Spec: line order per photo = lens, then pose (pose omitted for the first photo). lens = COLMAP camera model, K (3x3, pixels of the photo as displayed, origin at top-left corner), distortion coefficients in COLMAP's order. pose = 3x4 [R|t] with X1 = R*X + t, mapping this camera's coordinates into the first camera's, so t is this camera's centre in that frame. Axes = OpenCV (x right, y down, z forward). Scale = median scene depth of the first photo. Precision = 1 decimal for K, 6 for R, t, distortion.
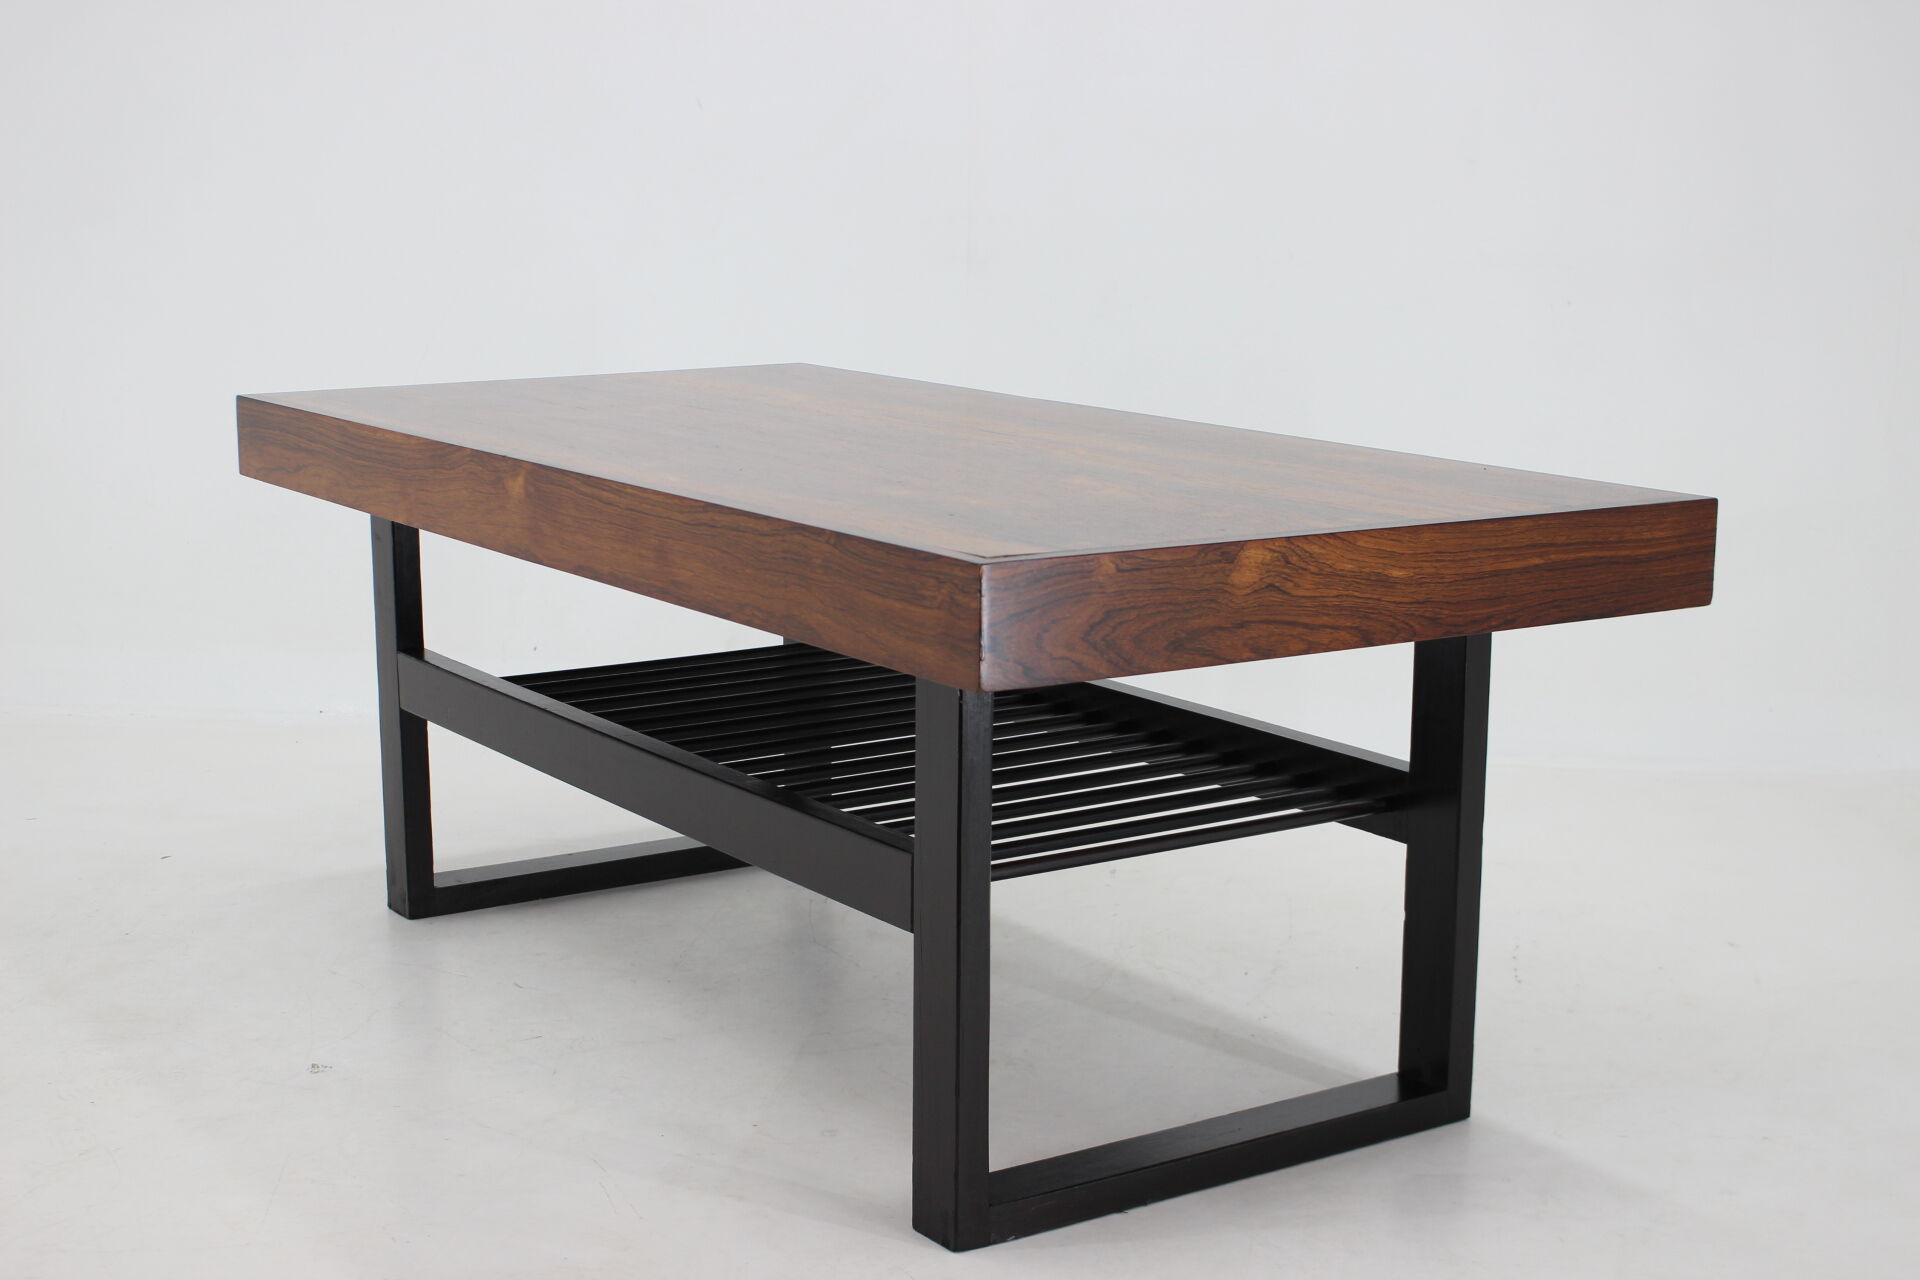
lens RADIAL K [[2707.9, 0, 961.9], [0, 2707.9, 643.0], [0, 0, 1]] dist [0.020406, 0.000000]
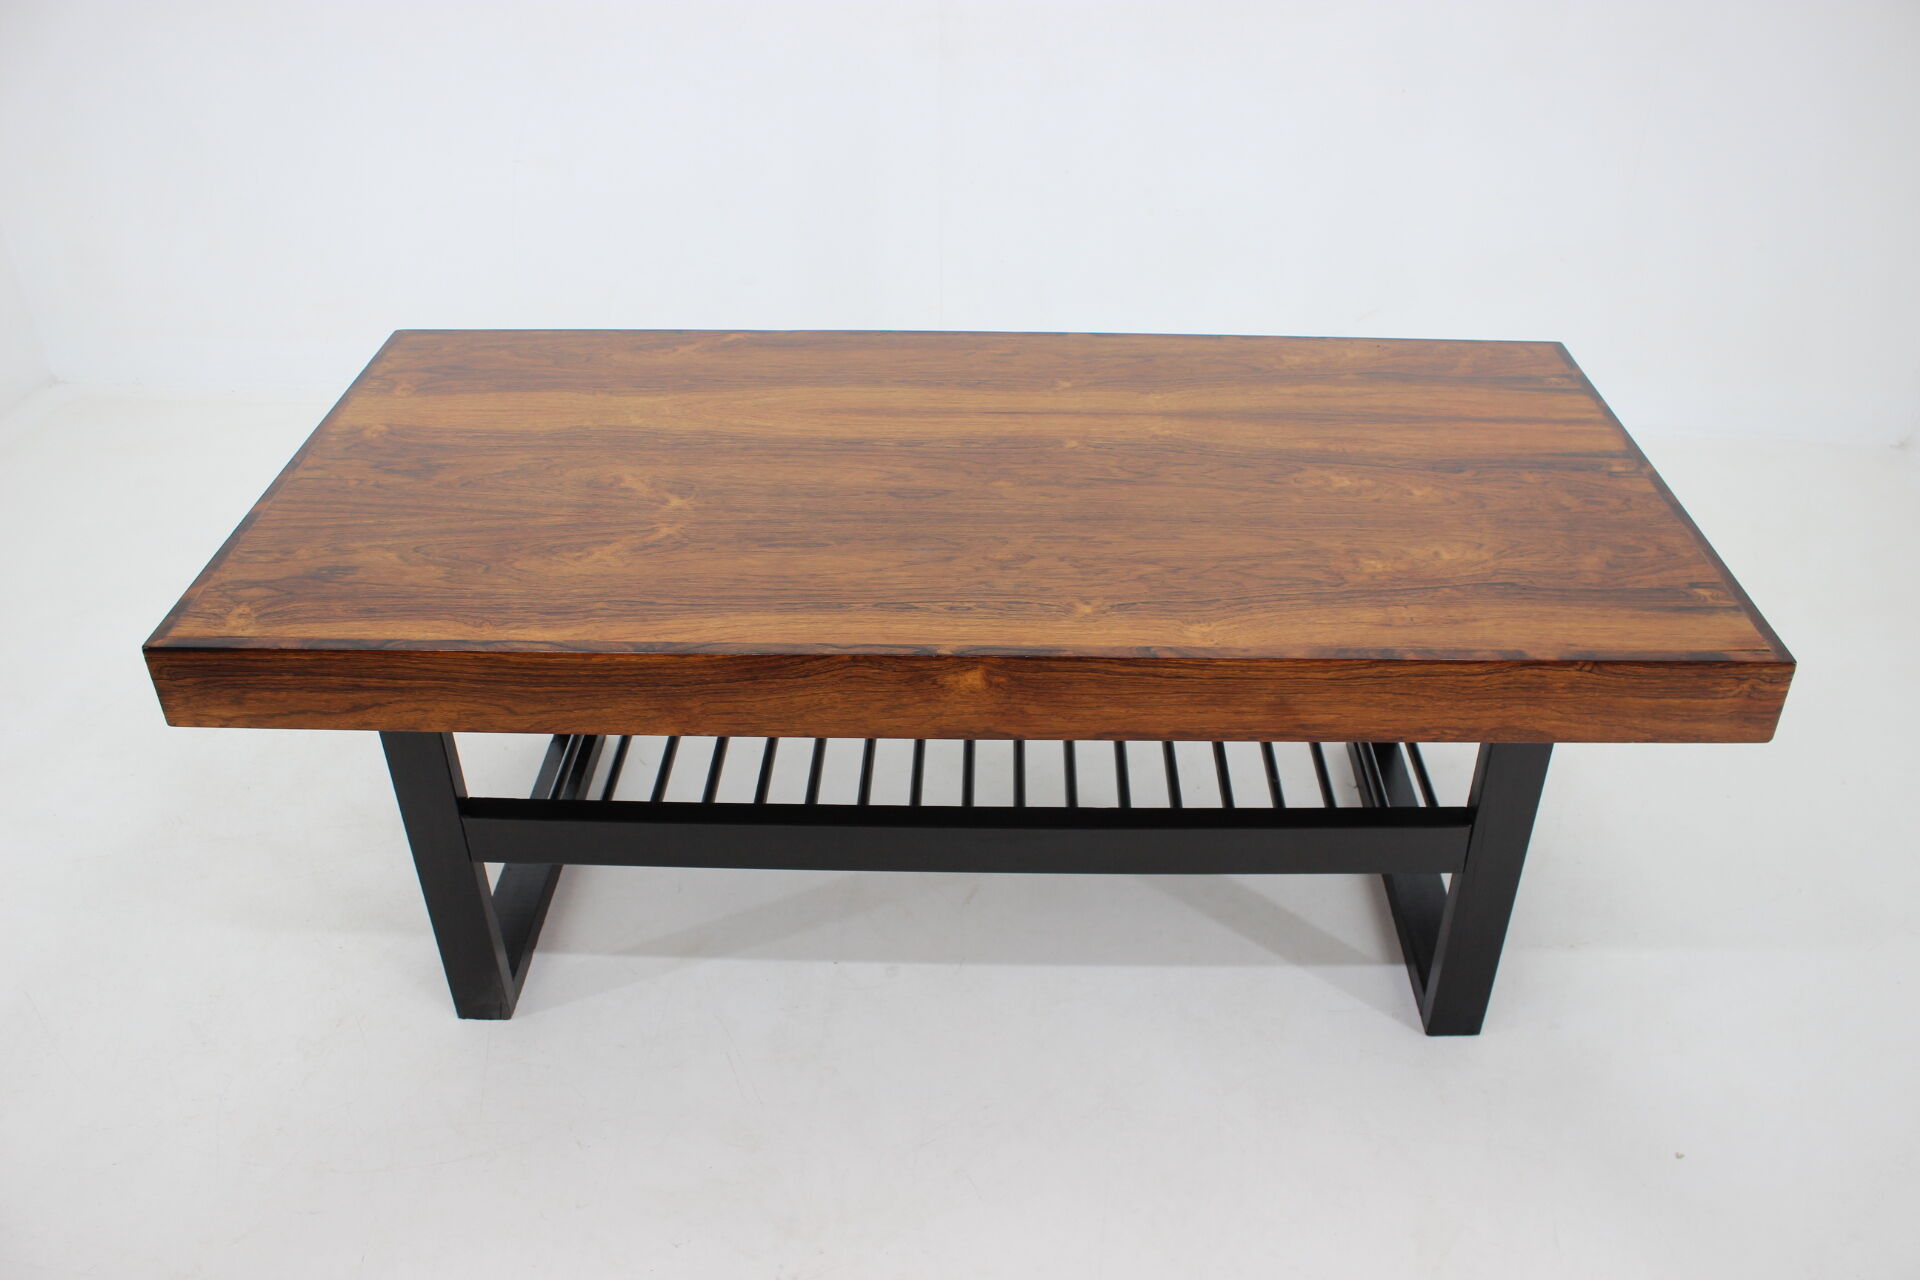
lens RADIAL K [[1606.3, 0, 958.0], [0, 1606.3, 641.3], [0, 0, 1]] dist [-0.130477, 0.096218]
pose [[0.577562, -0.458095, 0.675701, -0.655842], [0.155385, 0.874270, 0.459899, -0.400857], [-0.801422, -0.160626, 0.576127, 0.796424]]
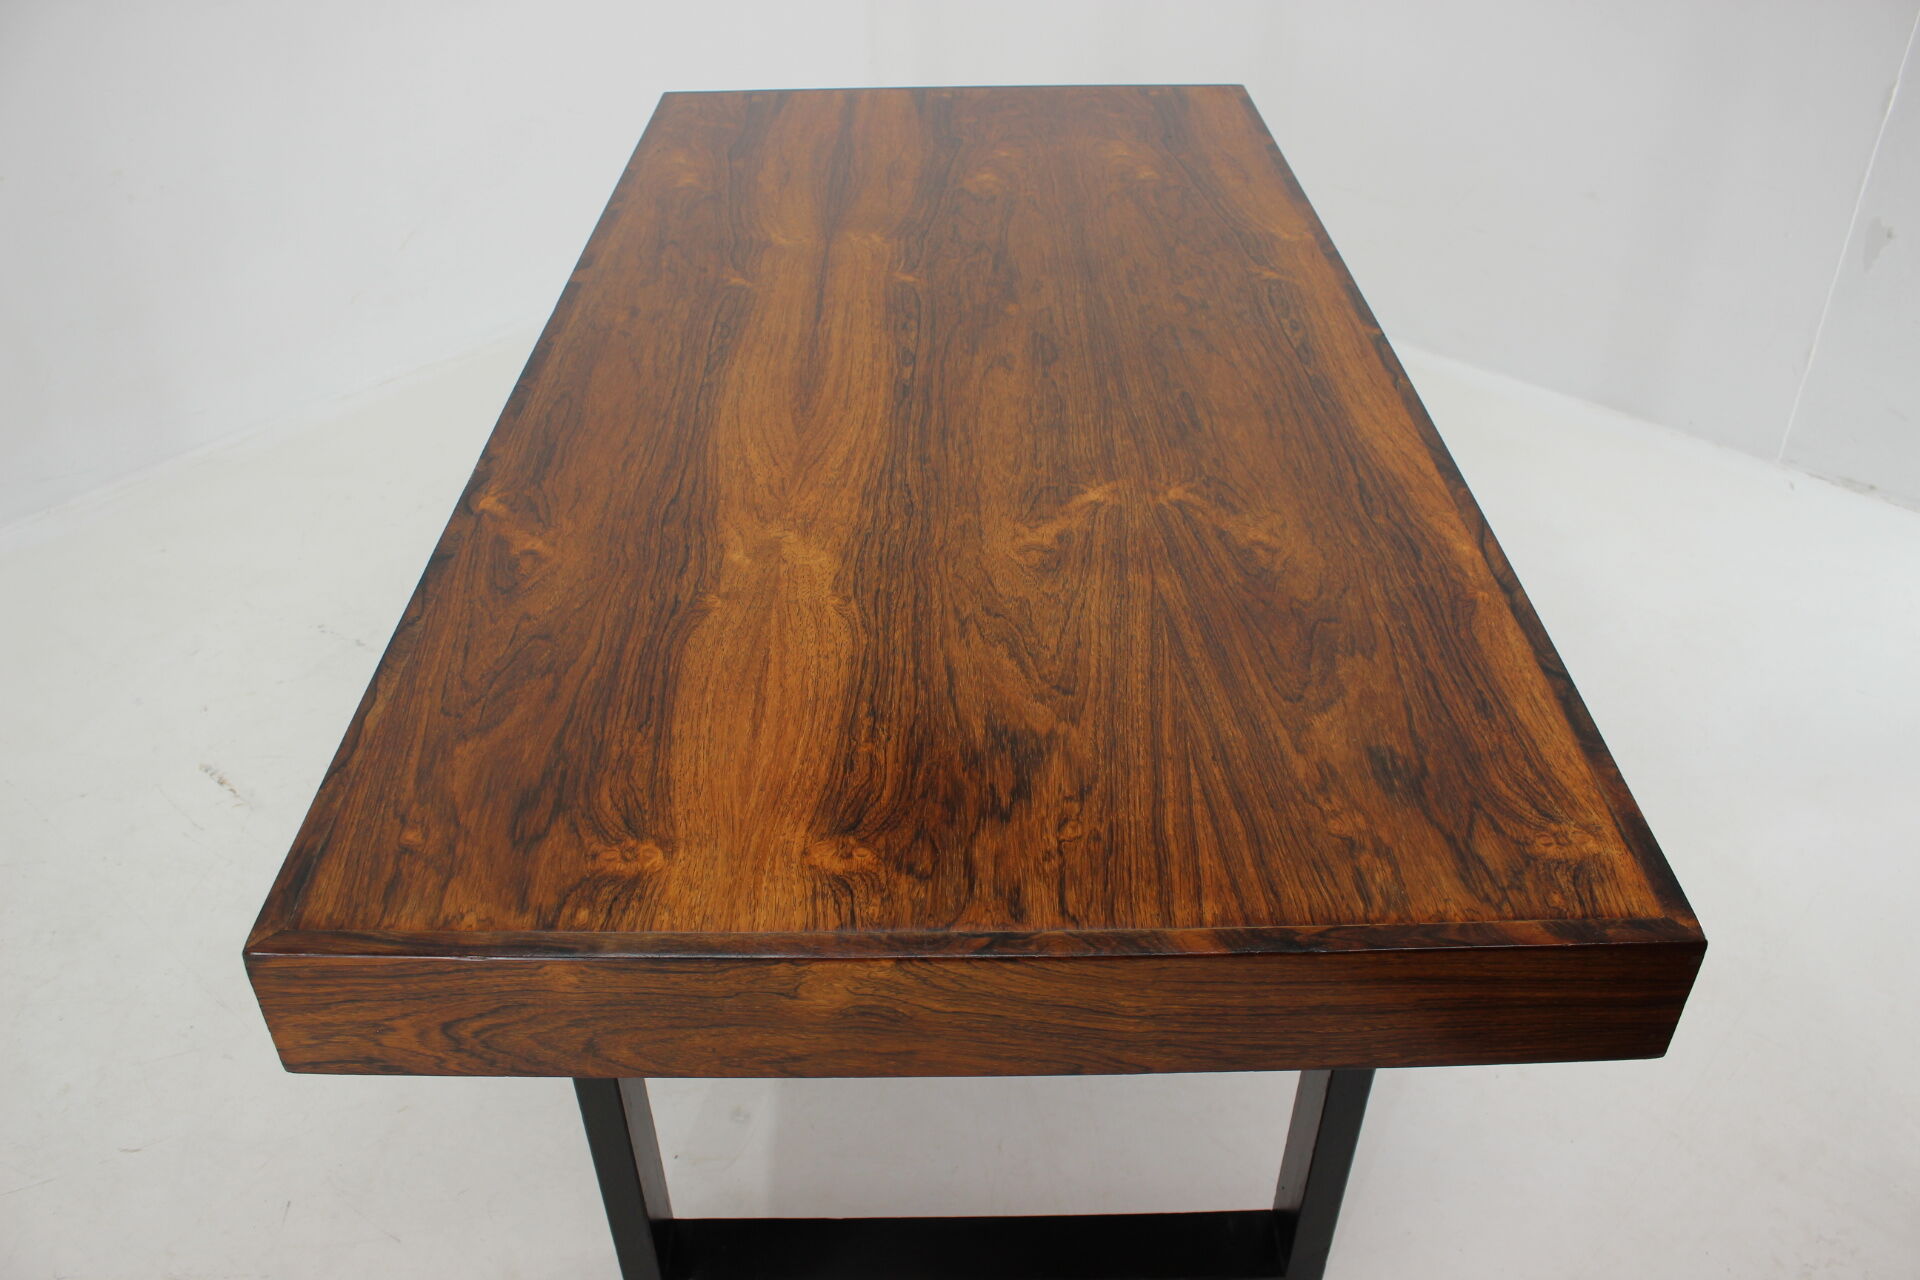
lens RADIAL K [[1606.3, 0, 961.4], [0, 1606.3, 640.6], [0, 0, 1]] dist [-0.130477, 0.096218]
pose [[-0.837348, -0.316827, 0.445499, -0.391929], [0.096869, 0.716041, 0.691304, -0.470834], [-0.538019, 0.622017, -0.568885, 1.754543]]
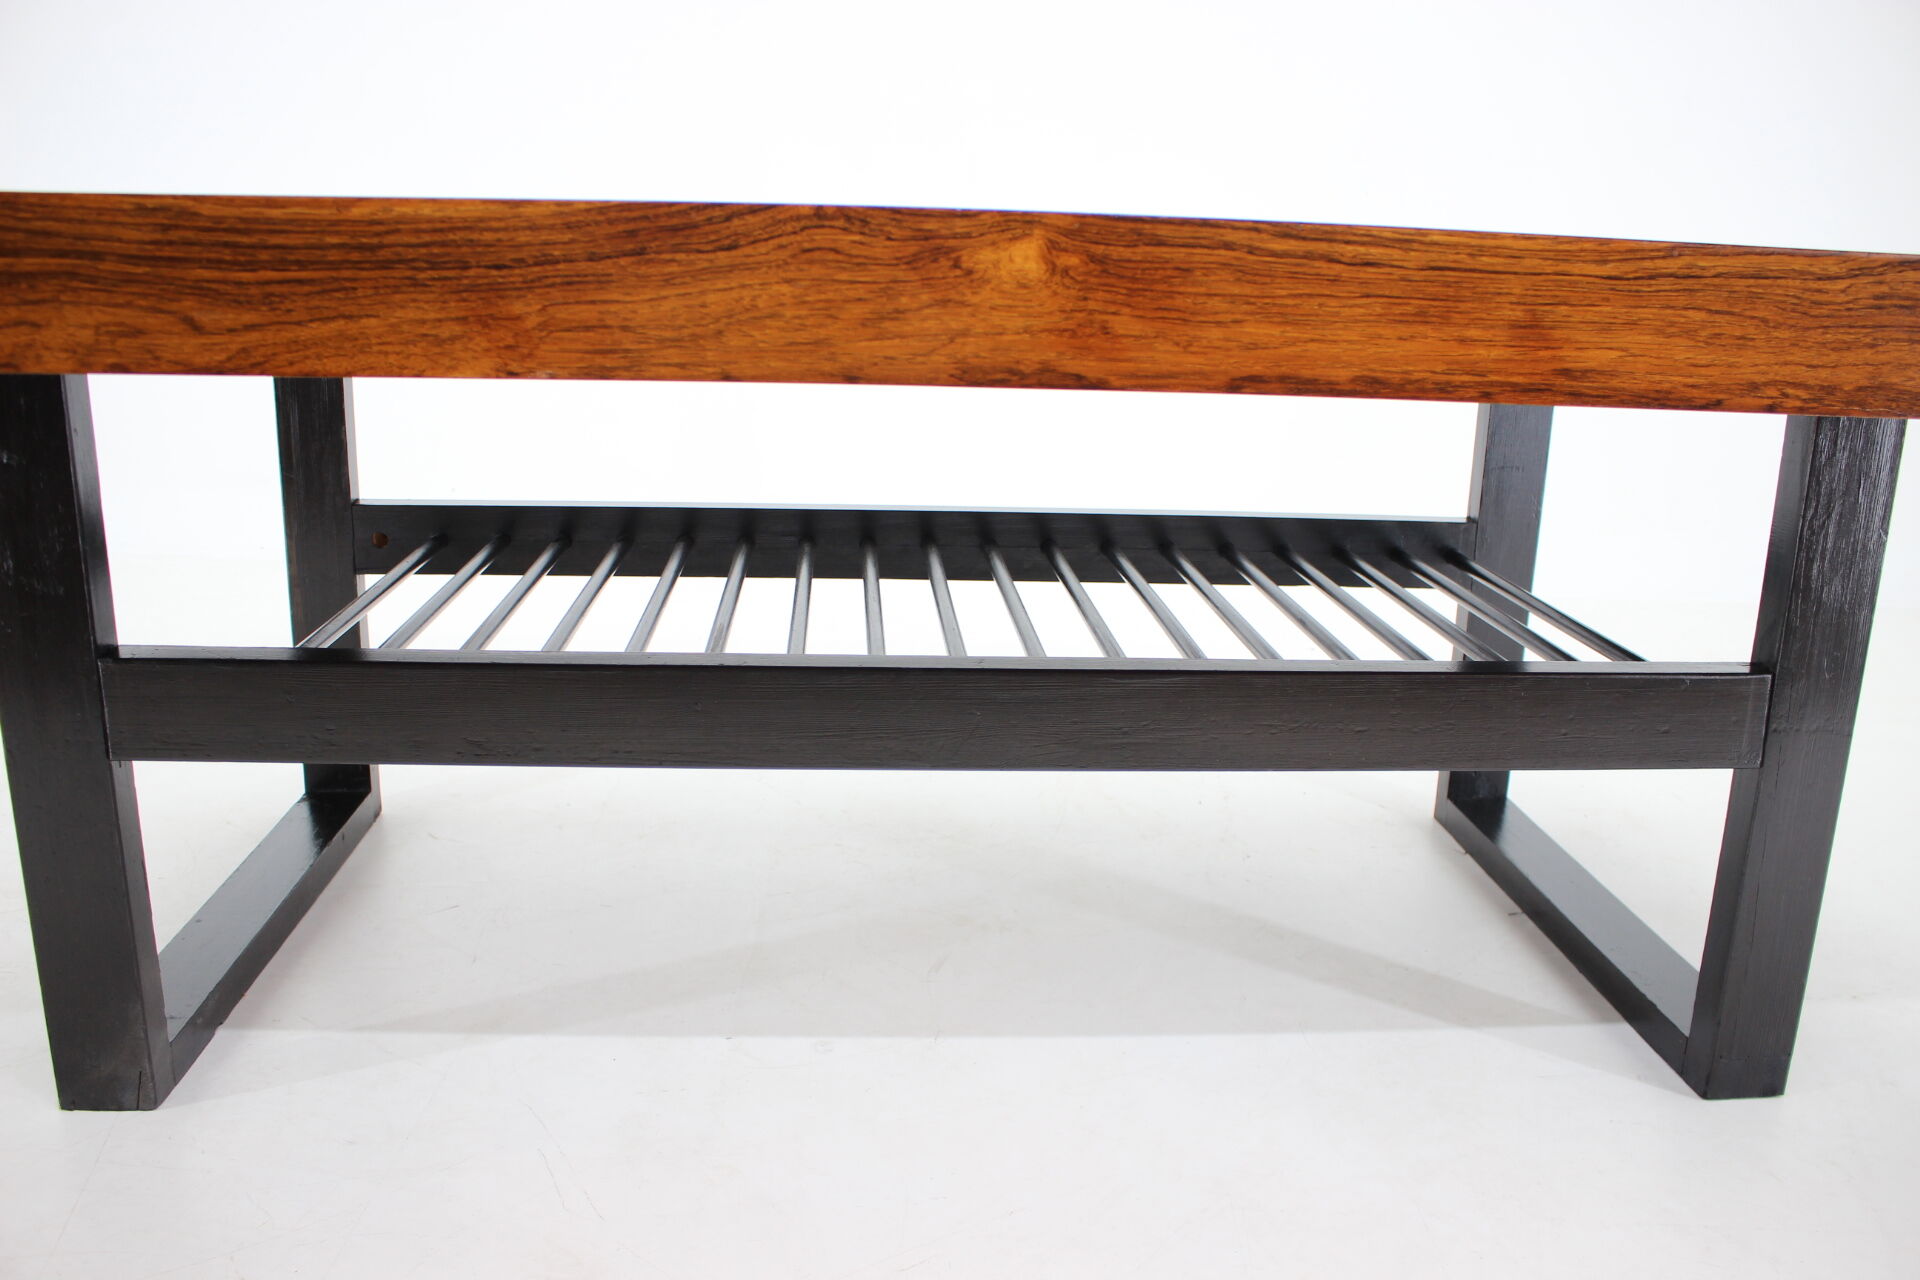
lens RADIAL K [[1606.3, 0, 964.6], [0, 1606.3, 656.7], [0, 0, 1]] dist [-0.130477, 0.096218]
pose [[0.494517, -0.219700, 0.840943, -0.555215], [0.126556, 0.975416, 0.180410, -0.045497], [-0.859905, 0.017211, 0.510164, 0.998422]]
